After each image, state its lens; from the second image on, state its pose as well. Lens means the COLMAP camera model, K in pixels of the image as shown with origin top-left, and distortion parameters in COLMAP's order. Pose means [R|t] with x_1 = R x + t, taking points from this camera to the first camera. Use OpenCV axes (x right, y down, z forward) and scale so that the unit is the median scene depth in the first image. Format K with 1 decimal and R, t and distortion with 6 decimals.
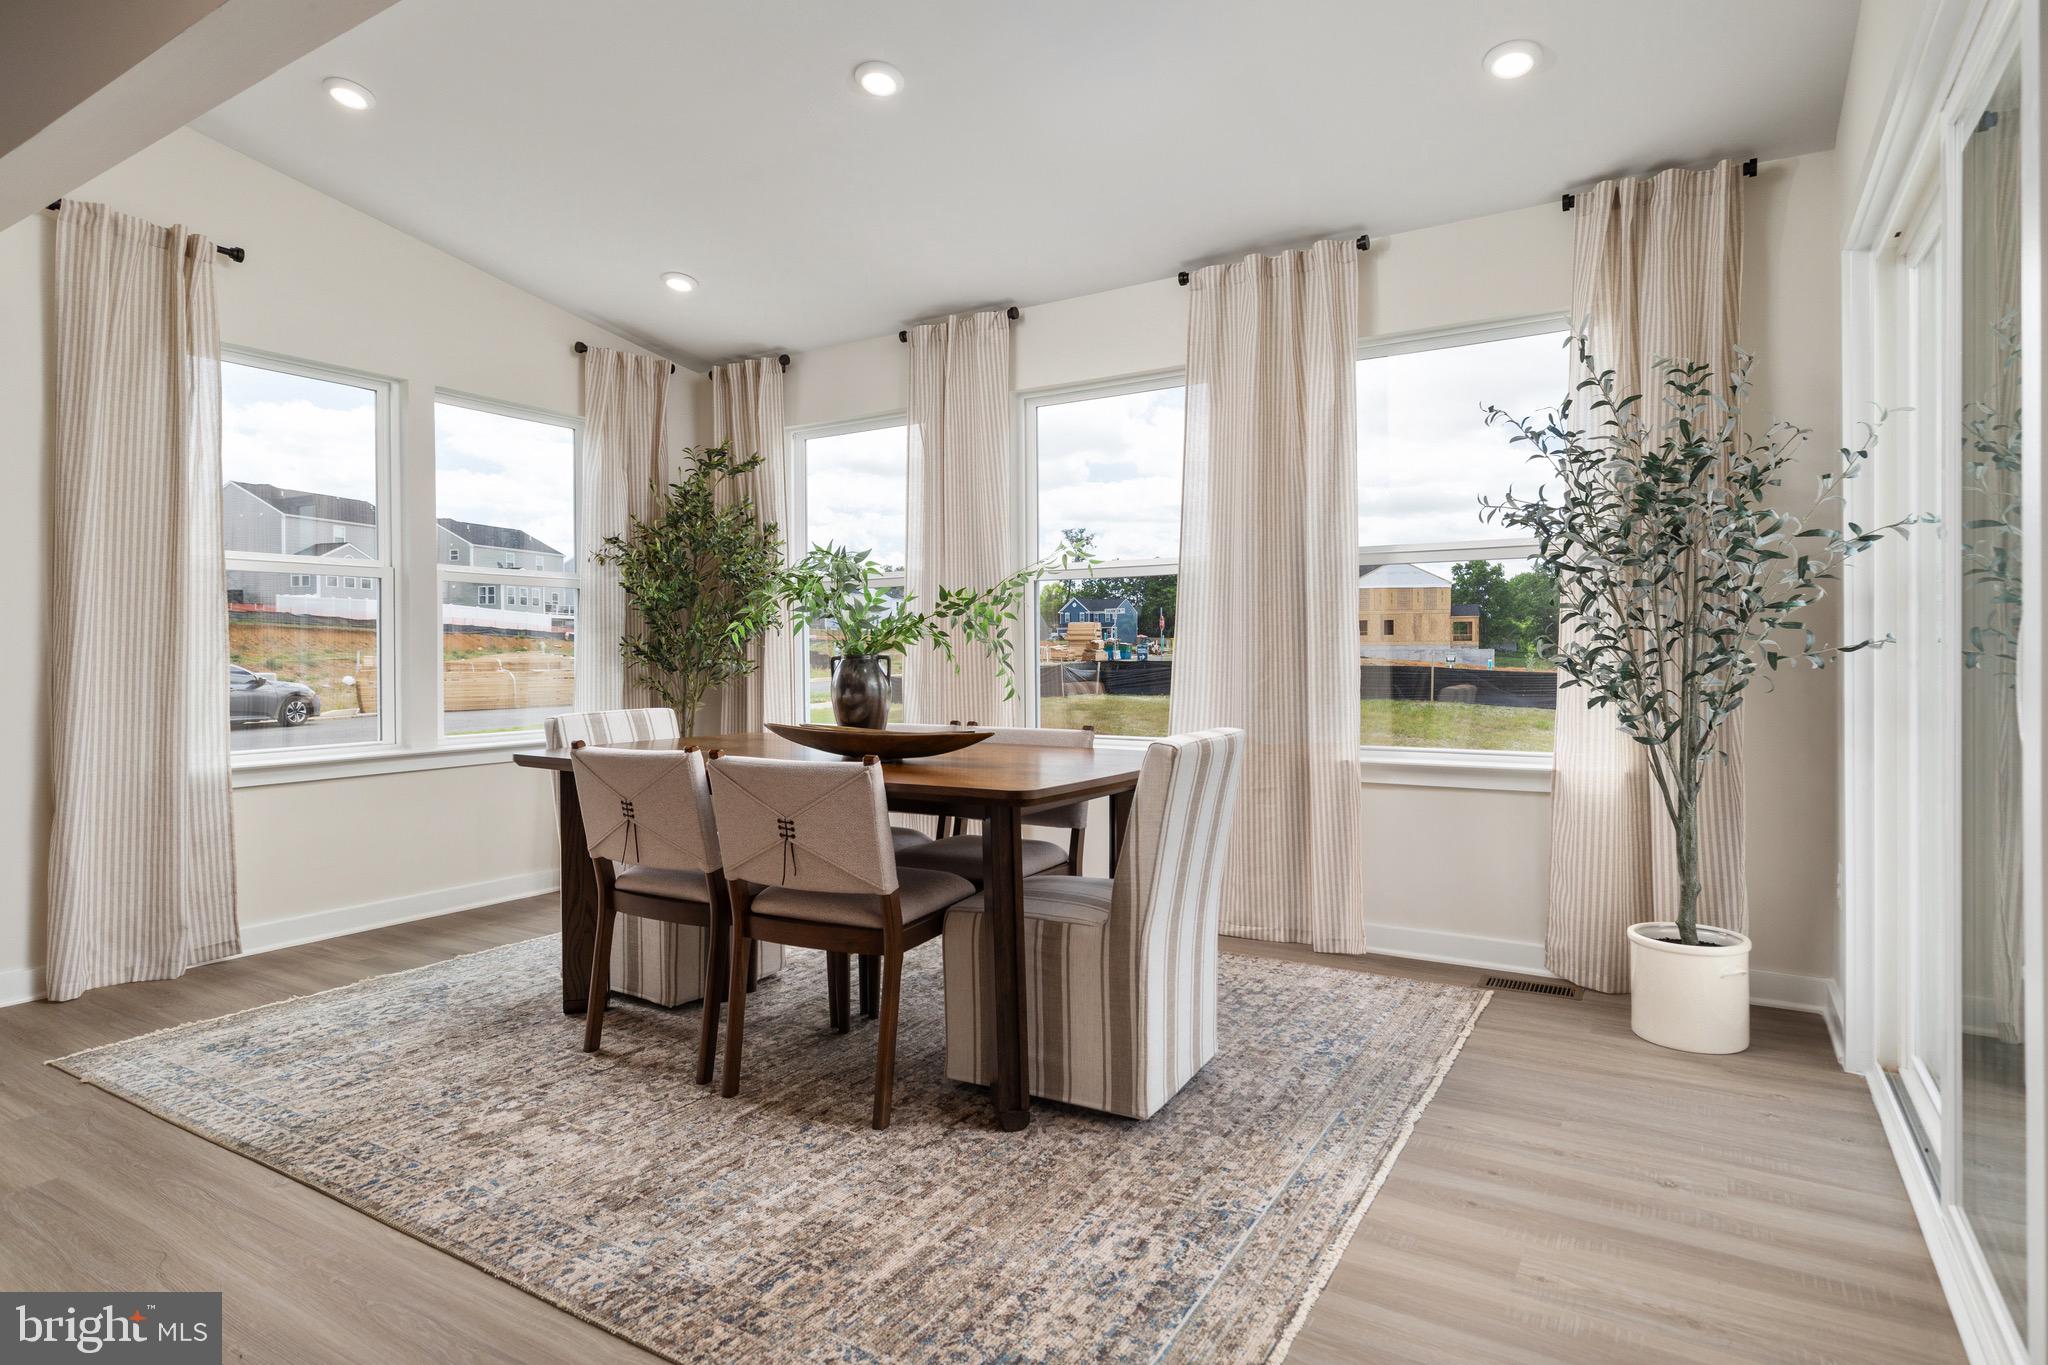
lens RADIAL K [[1097.5, 0, 1028.7], [0, 1097.5, 655.9], [0, 0, 1]] dist [0.005057, -0.001090]
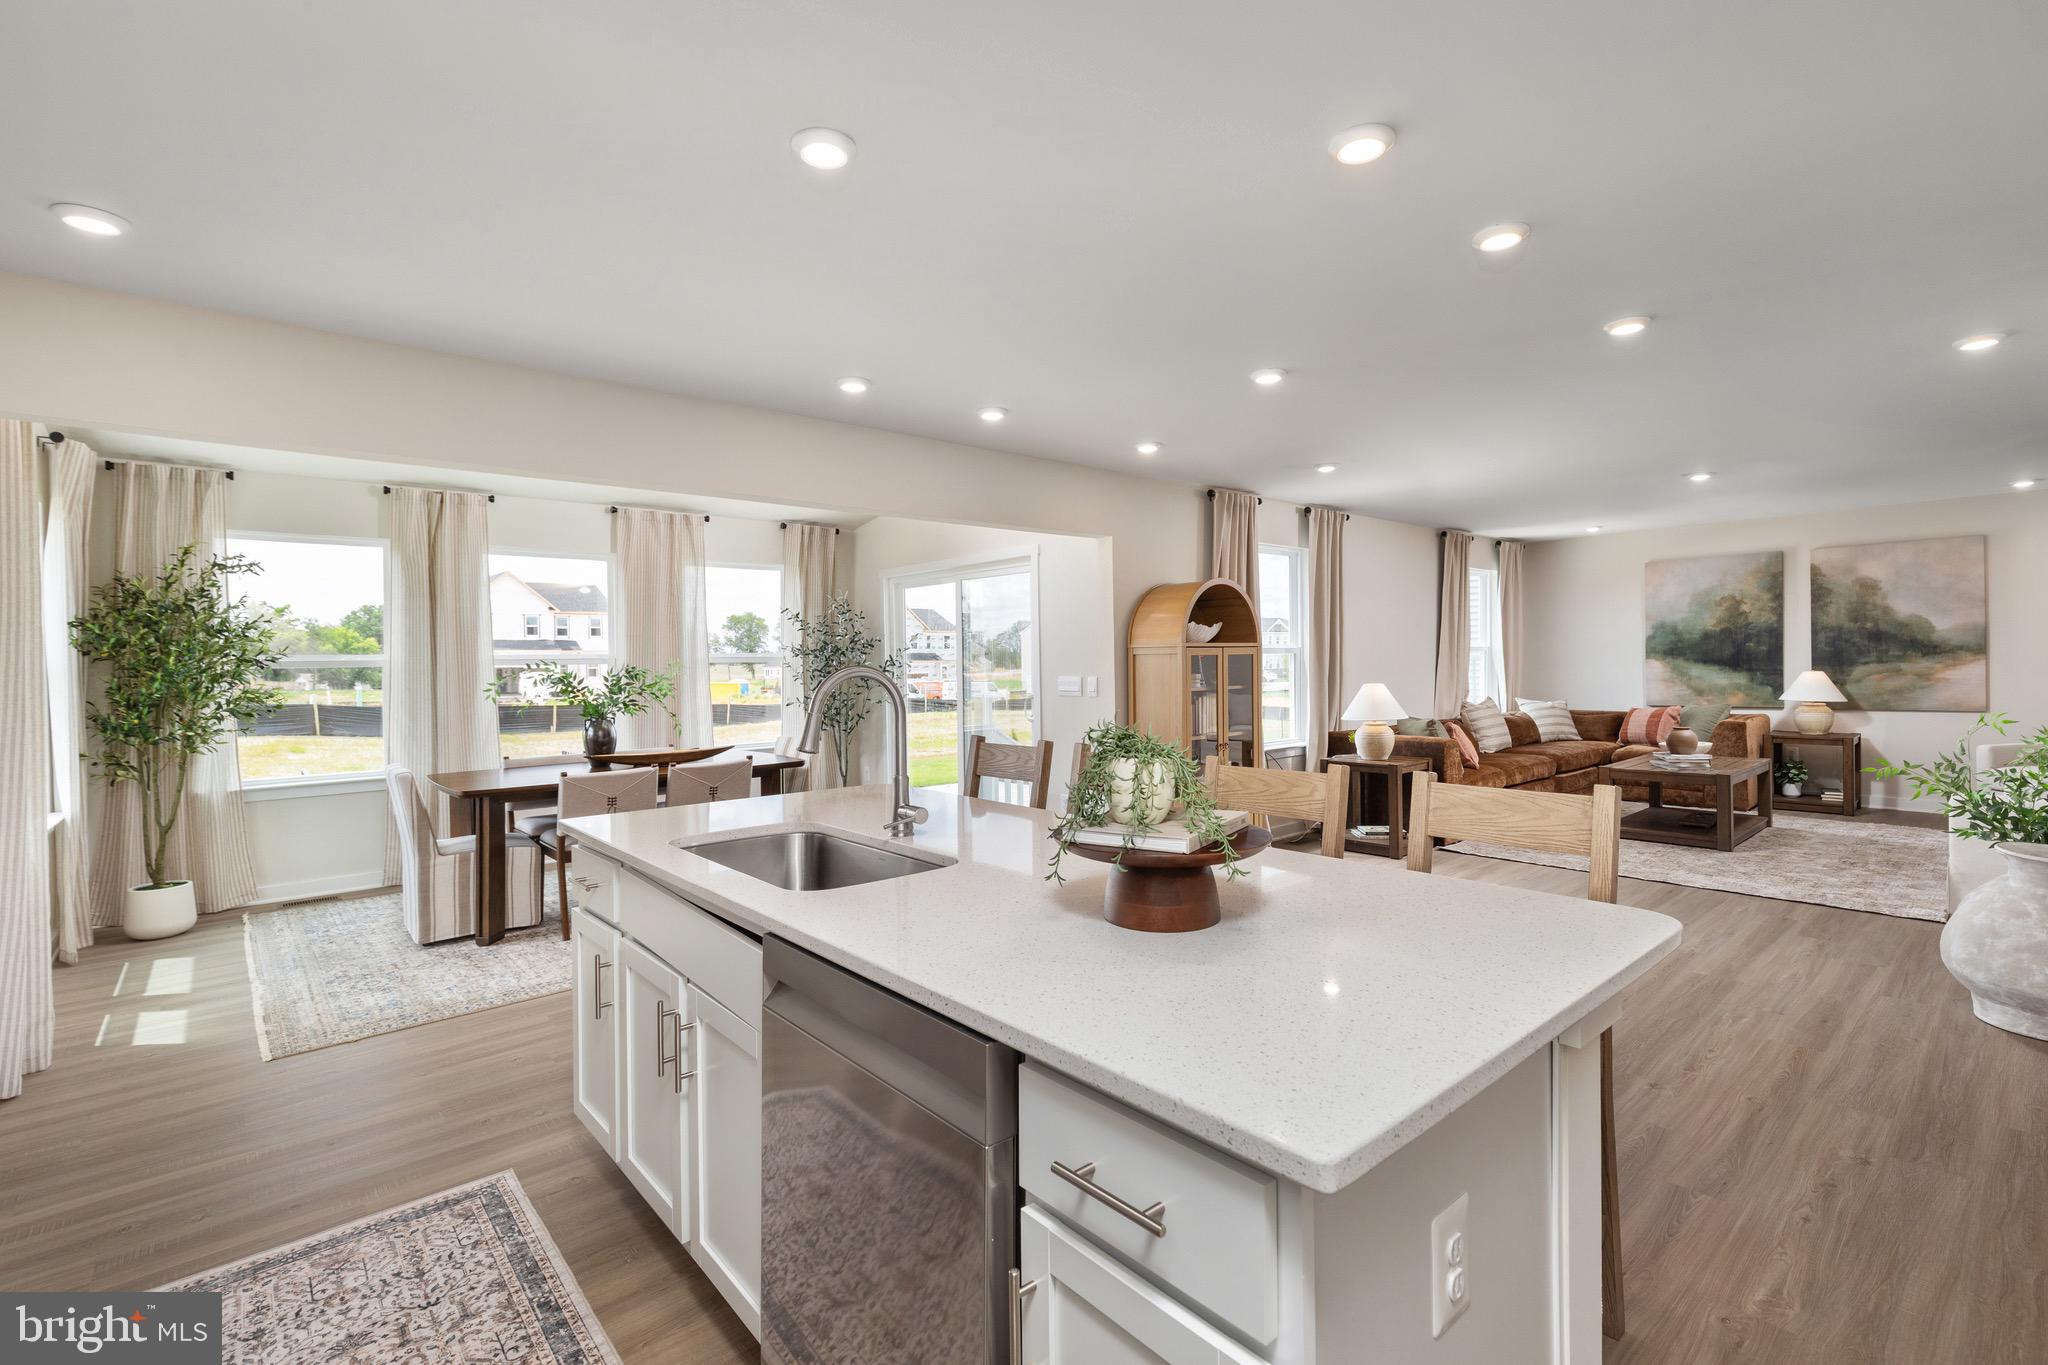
lens RADIAL K [[910.8, 0, 1027.7], [0, 910.8, 667.1], [0, 0, 1]] dist [0.001093, -0.000395]
pose [[0.292482, -0.004790, 0.956259, -1.566484], [0.015787, 0.999875, 0.000180, -0.083385], [-0.956141, 0.015044, 0.292521, -0.186758]]
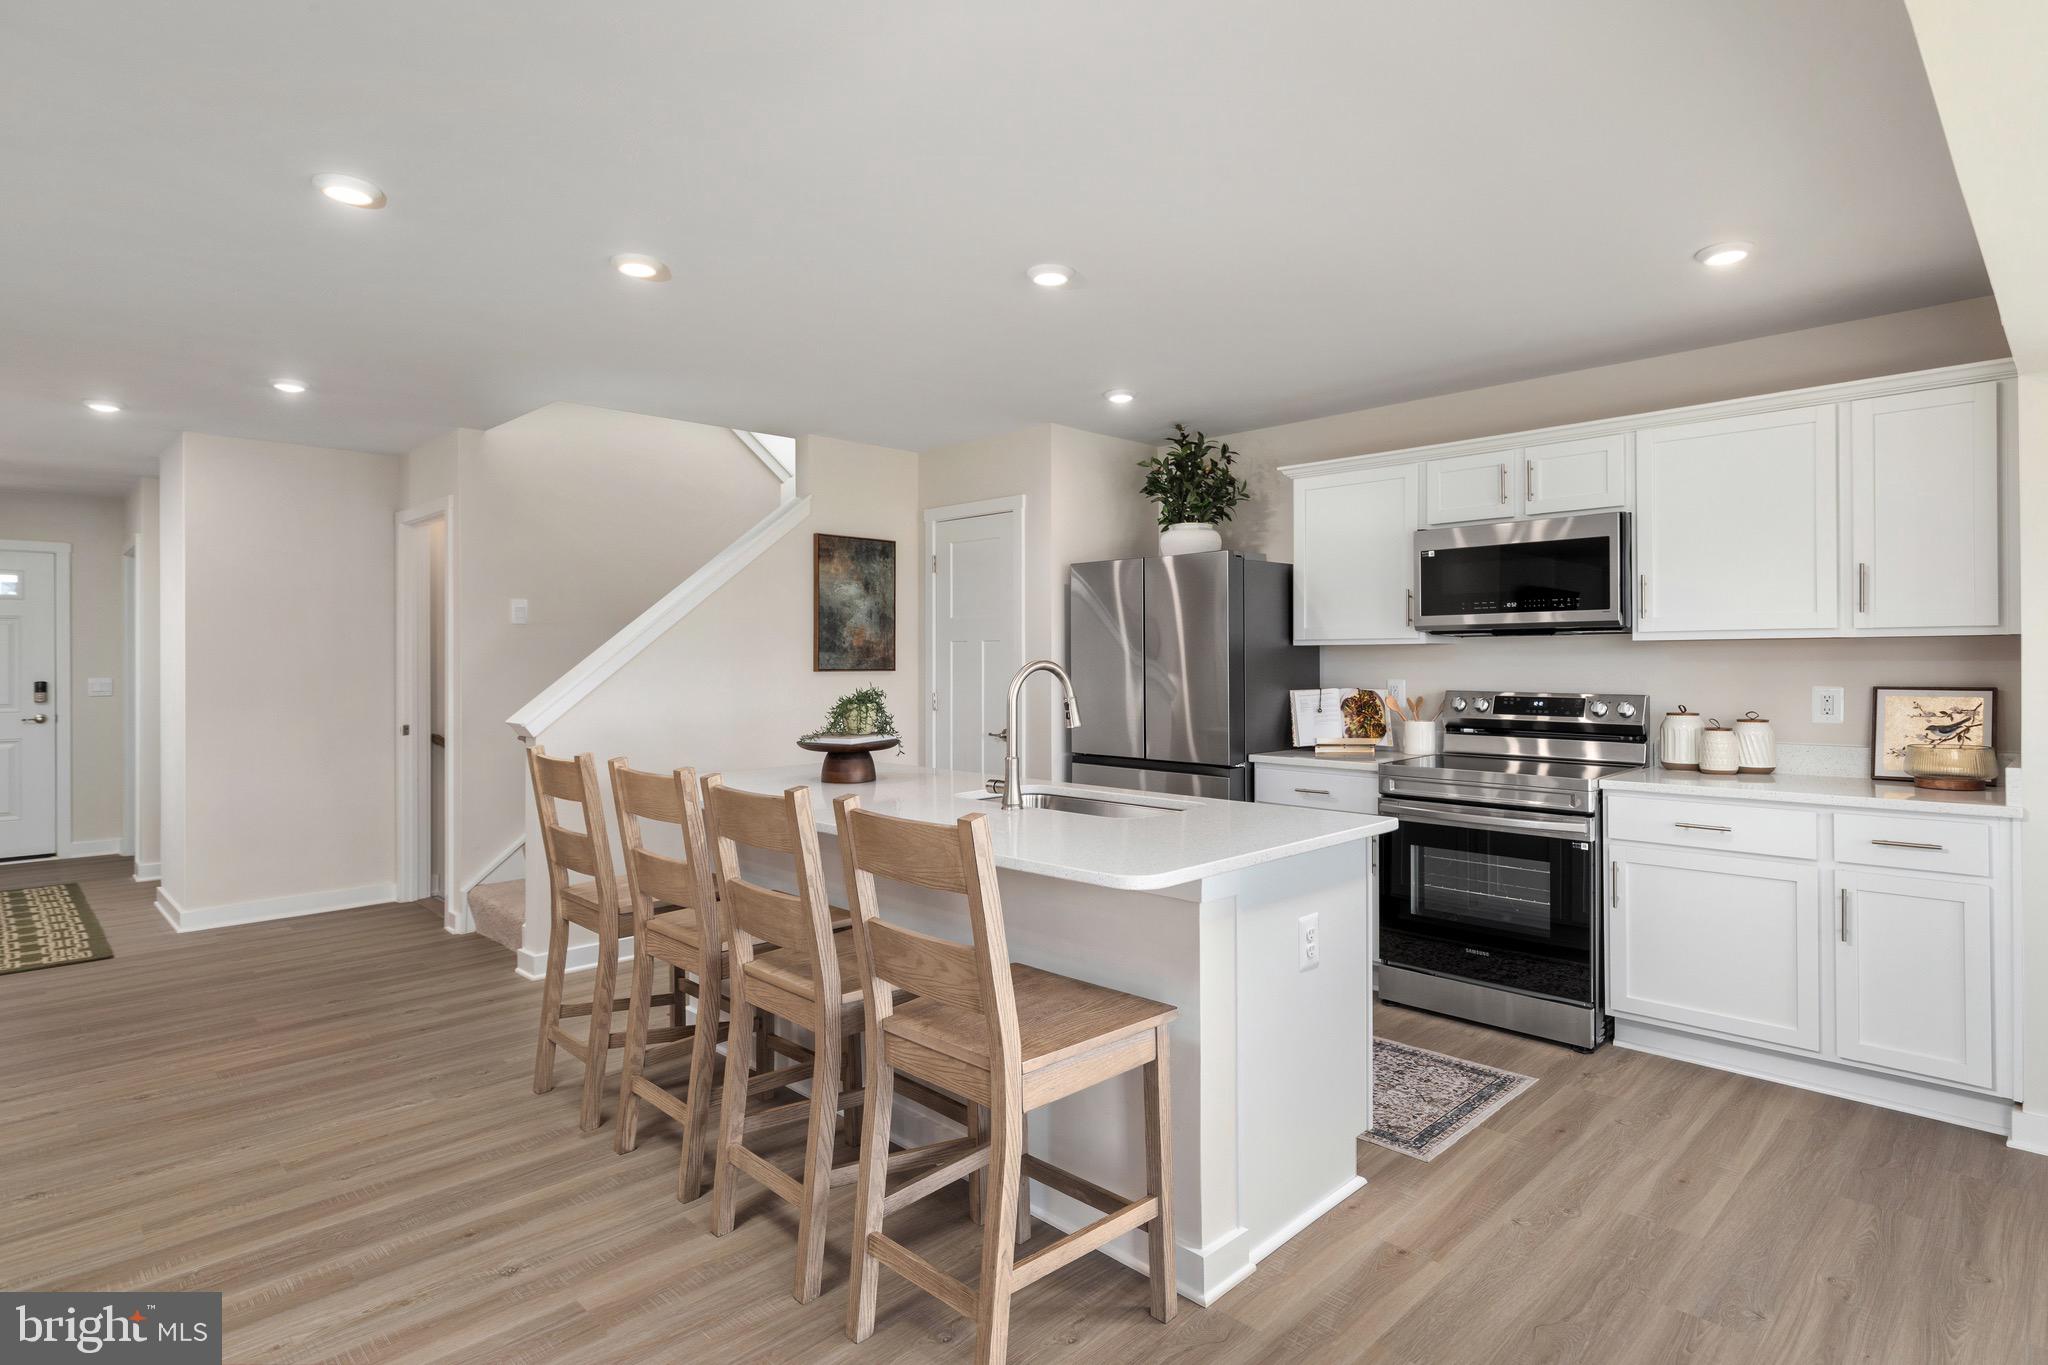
lens RADIAL K [[1065.4, 0, 1008.1], [0, 1065.4, 655.4], [0, 0, 1]] dist [-0.002139, 0.000805]
pose [[-0.243938, 0.002917, -0.969786, 0.052568], [0.003580, 0.999991, 0.002108, -0.092578], [0.969784, -0.002957, -0.243946, 0.361603]]
